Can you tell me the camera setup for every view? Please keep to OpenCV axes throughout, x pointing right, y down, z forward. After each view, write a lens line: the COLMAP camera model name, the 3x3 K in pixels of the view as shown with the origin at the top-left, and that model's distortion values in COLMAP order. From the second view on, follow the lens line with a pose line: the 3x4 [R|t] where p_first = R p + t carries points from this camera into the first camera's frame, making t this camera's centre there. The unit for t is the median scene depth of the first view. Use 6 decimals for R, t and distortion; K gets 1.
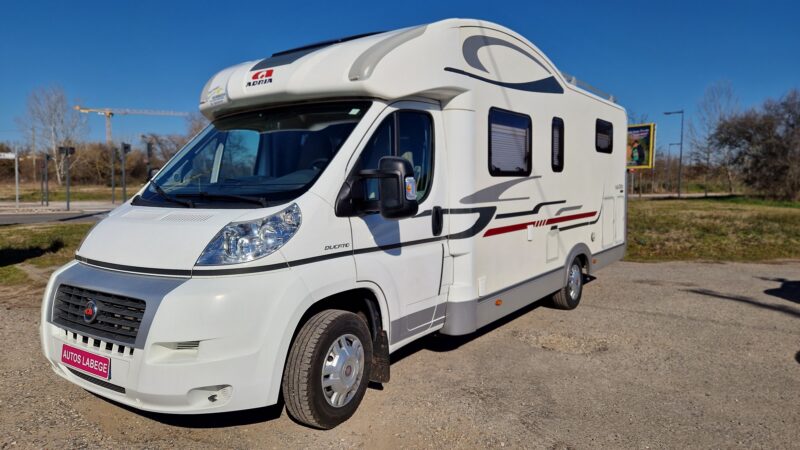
lens RADIAL K [[531.3, 0, 400.0], [0, 531.3, 225.0], [0, 0, 1]] dist [0.071470, -0.057332]
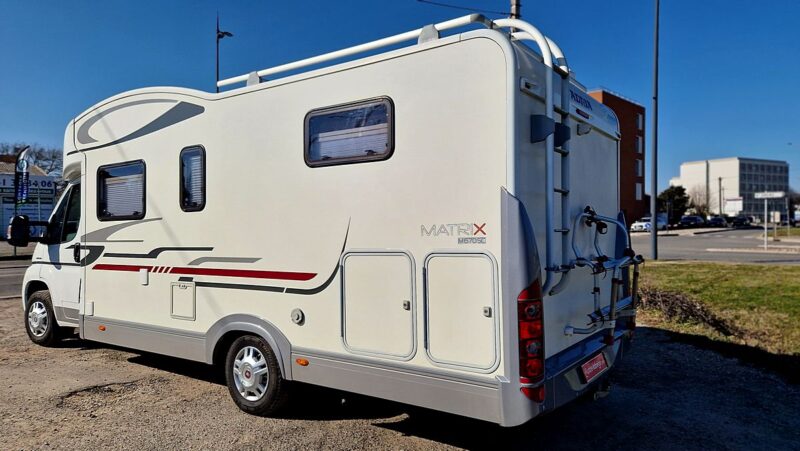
lens RADIAL K [[531.3, 0, 400.0], [0, 531.3, 225.5], [0, 0, 1]] dist [0.071470, -0.057332]
pose [[0.009010, -0.002428, -0.999956, 1.243152], [-0.064528, 0.997911, -0.003005, -0.107077], [0.997875, 0.064553, 0.008835, 1.465654]]
